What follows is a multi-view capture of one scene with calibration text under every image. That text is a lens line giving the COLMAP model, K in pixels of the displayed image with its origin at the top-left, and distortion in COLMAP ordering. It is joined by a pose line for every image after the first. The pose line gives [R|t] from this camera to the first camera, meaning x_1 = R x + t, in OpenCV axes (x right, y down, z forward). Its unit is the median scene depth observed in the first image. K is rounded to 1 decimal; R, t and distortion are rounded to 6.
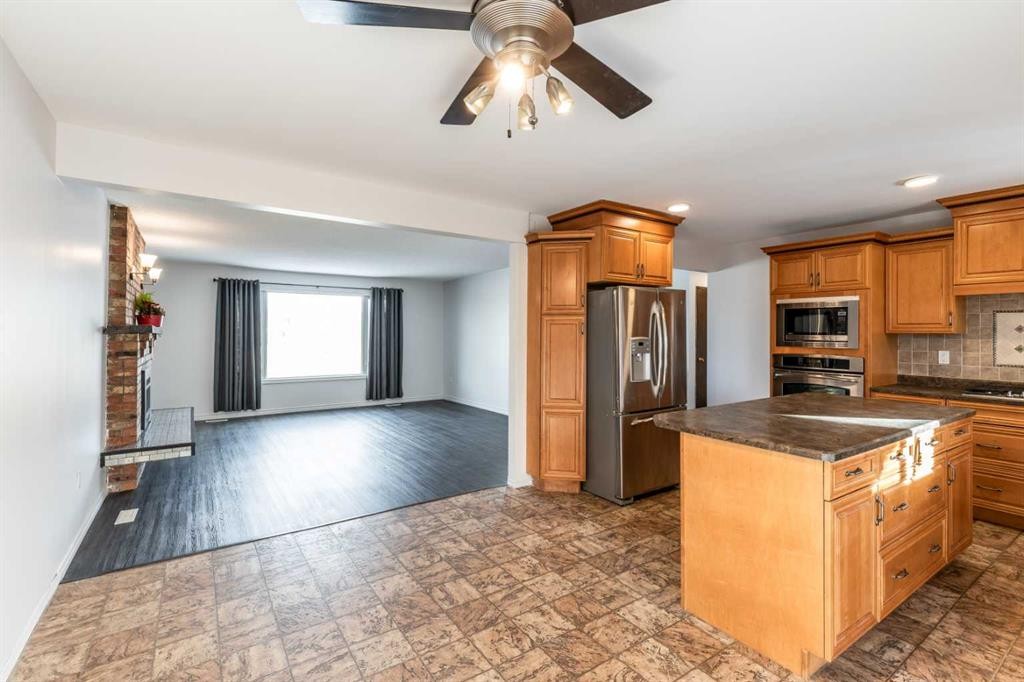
lens RADIAL K [[463.5, 0, 508.3], [0, 463.5, 335.0], [0, 0, 1]] dist [0.002159, -0.000788]
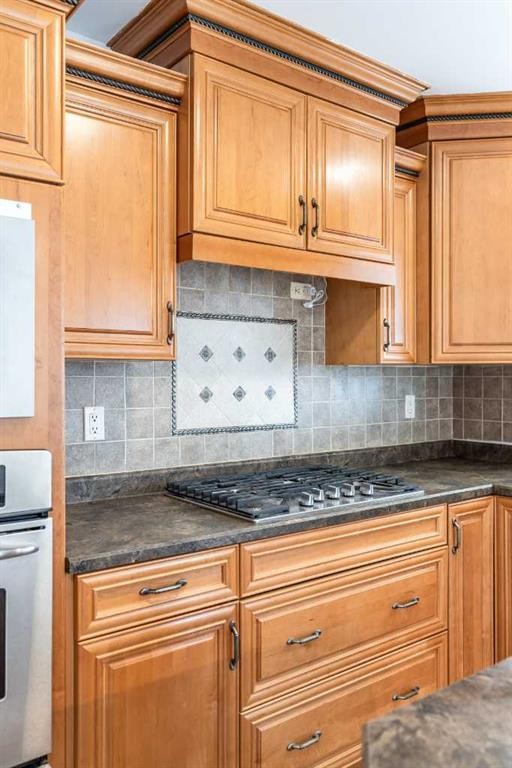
lens RADIAL K [[626.8, 0, 256.0], [0, 626.8, 384.0], [0, 0, 1]] dist [-0.000427, -0.000524]
pose [[-0.051840, -0.017831, 0.998496, 0.531234], [0.003353, 0.999832, 0.018029, 0.008012], [-0.998650, 0.004282, -0.051771, 1.158150]]
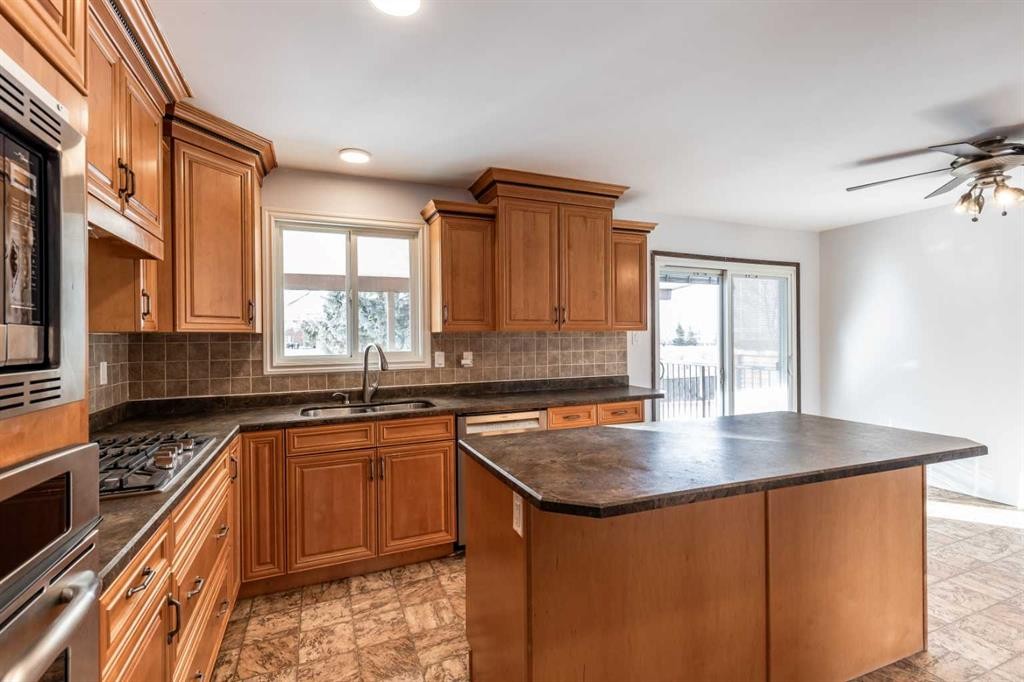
lens RADIAL K [[466.8, 0, 519.4], [0, 466.8, 337.3], [0, 0, 1]] dist [0.002983, 0.000256]
pose [[-0.981855, 0.005066, 0.189566, 0.702746], [0.006076, 0.999970, 0.004743, 0.005066], [-0.189536, 0.005809, -0.981857, 1.481690]]
